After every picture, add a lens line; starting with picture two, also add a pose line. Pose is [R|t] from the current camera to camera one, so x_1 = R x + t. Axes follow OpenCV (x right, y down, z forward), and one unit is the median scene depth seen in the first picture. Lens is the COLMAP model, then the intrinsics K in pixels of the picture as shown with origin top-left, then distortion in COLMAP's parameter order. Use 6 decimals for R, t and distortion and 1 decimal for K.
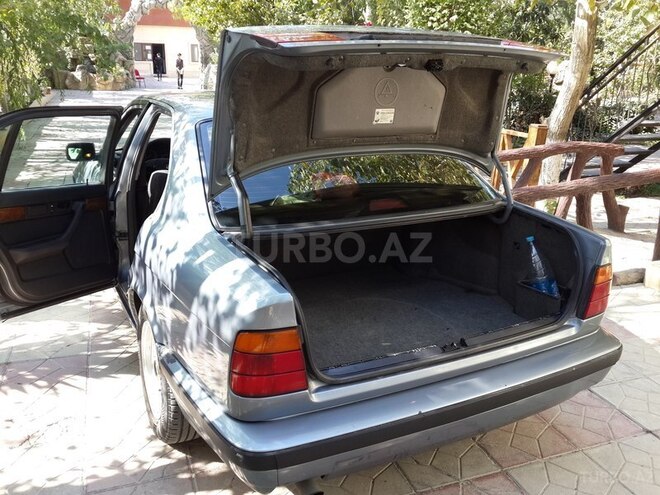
lens RADIAL K [[618.0, 0, 340.8], [0, 618.0, 245.1], [0, 0, 1]] dist [0.009571, 0.002591]
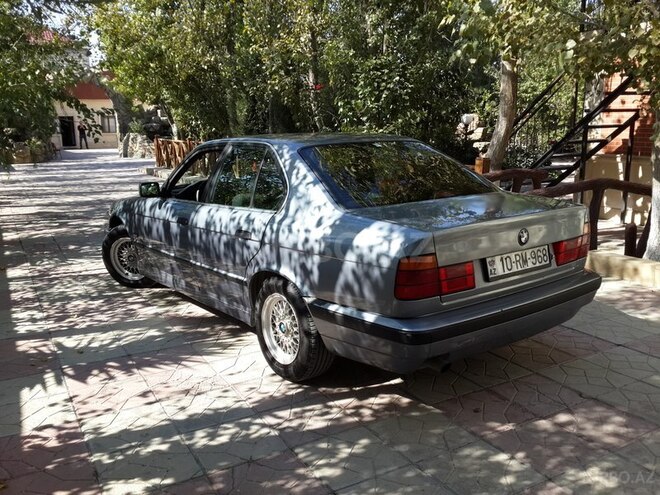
lens RADIAL K [[603.9, 0, 330.0], [0, 603.9, 247.5], [0, 0, 1]] dist [0.054414, -0.002711]
pose [[0.986881, -0.071176, 0.144911, -0.041497], [0.084536, 0.992507, -0.088222, 0.017069], [-0.137546, 0.099314, 0.985504, -0.038262]]
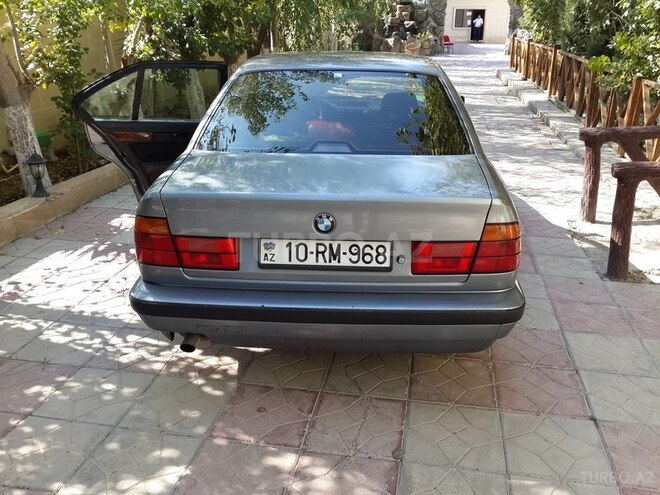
lens RADIAL K [[603.9, 0, 330.0], [0, 603.9, 247.5], [0, 0, 1]] dist [0.054414, -0.002711]
pose [[0.858780, 0.166431, -0.484560, 0.065982], [-0.138484, 0.985968, 0.093216, 0.001664], [0.493275, -0.012948, 0.869777, 0.000296]]
